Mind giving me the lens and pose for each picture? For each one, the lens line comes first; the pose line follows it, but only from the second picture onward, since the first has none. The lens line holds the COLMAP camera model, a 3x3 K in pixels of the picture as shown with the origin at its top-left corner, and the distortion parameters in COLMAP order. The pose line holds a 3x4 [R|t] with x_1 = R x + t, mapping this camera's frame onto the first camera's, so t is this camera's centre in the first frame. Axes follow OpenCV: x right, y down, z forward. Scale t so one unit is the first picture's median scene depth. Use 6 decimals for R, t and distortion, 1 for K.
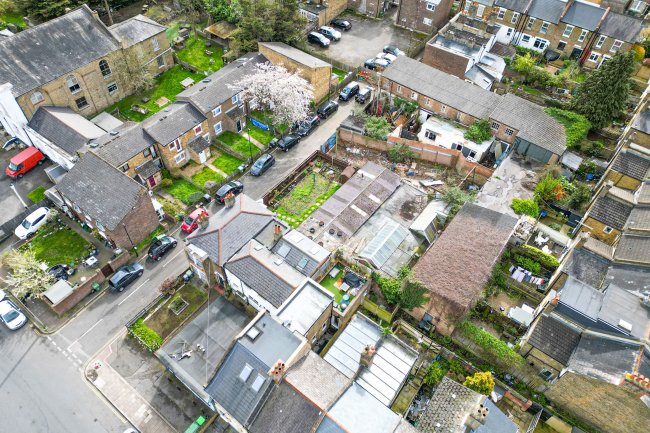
lens RADIAL K [[452.6, 0, 323.8], [0, 452.6, 195.5], [0, 0, 1]] dist [0.089836, -0.088953]
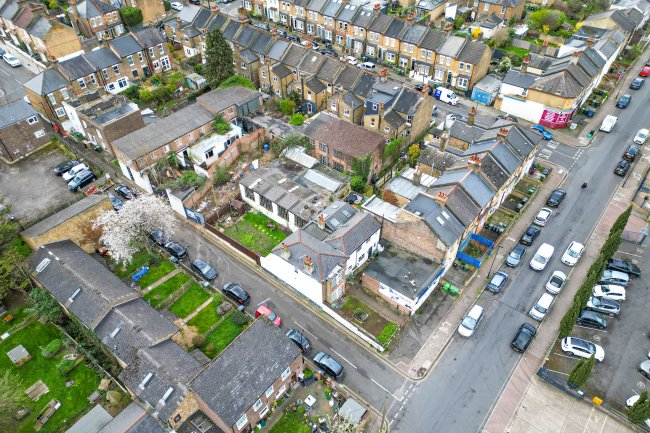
lens RADIAL K [[450.4, 0, 325.5], [0, 450.4, 241.5], [0, 0, 1]] dist [0.075242, -0.060989]
pose [[0.028645, -0.726802, 0.686250, -0.769264], [0.754405, 0.466120, 0.462174, -0.355879], [-0.655783, 0.504471, 0.561655, 0.244223]]
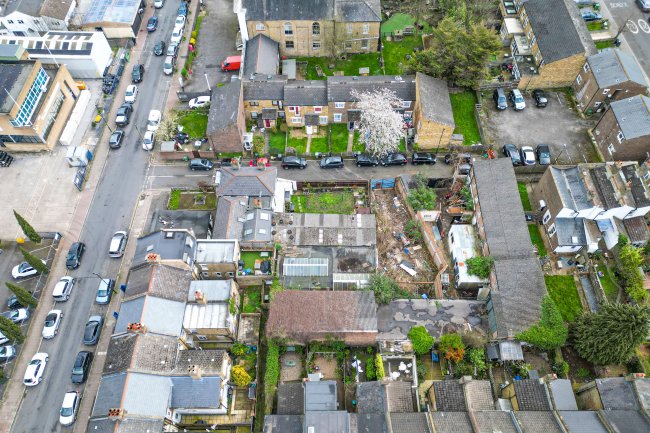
lens RADIAL K [[450.4, 0, 325.5], [0, 450.4, 241.5], [0, 0, 1]] dist [0.075242, -0.060989]
pose [[0.602493, 0.668872, -0.435446, 0.522302], [-0.575389, 0.742109, 0.343805, -0.317896], [0.553110, 0.043411, 0.831977, 0.001034]]
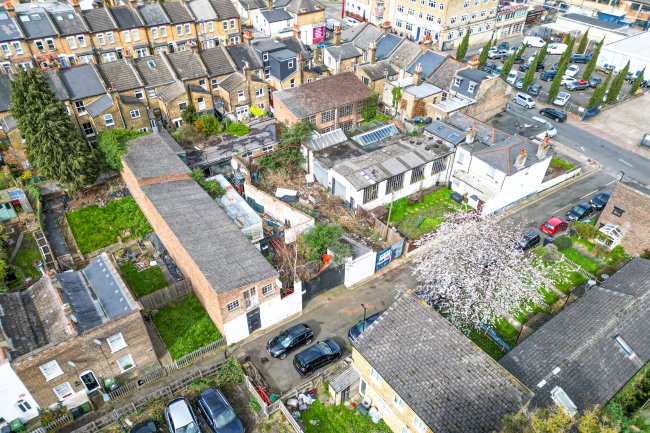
lens RADIAL K [[450.4, 0, 325.5], [0, 450.4, 241.5], [0, 0, 1]] dist [0.075242, -0.060989]
pose [[-0.956095, -0.225506, 0.187162, -0.020610], [0.184532, 0.032877, 0.982276, -0.846500], [-0.227663, 0.973687, 0.010180, 1.025266]]
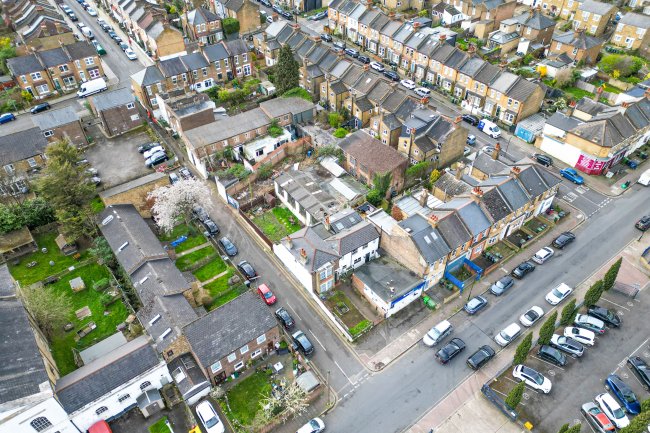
lens RADIAL K [[450.4, 0, 325.5], [0, 450.4, 241.5], [0, 0, 1]] dist [0.075242, -0.060989]
pose [[0.278728, -0.691116, 0.666836, -0.853640], [0.731124, 0.602925, 0.319279, -0.269762], [-0.622710, 0.398548, 0.673343, 0.039863]]
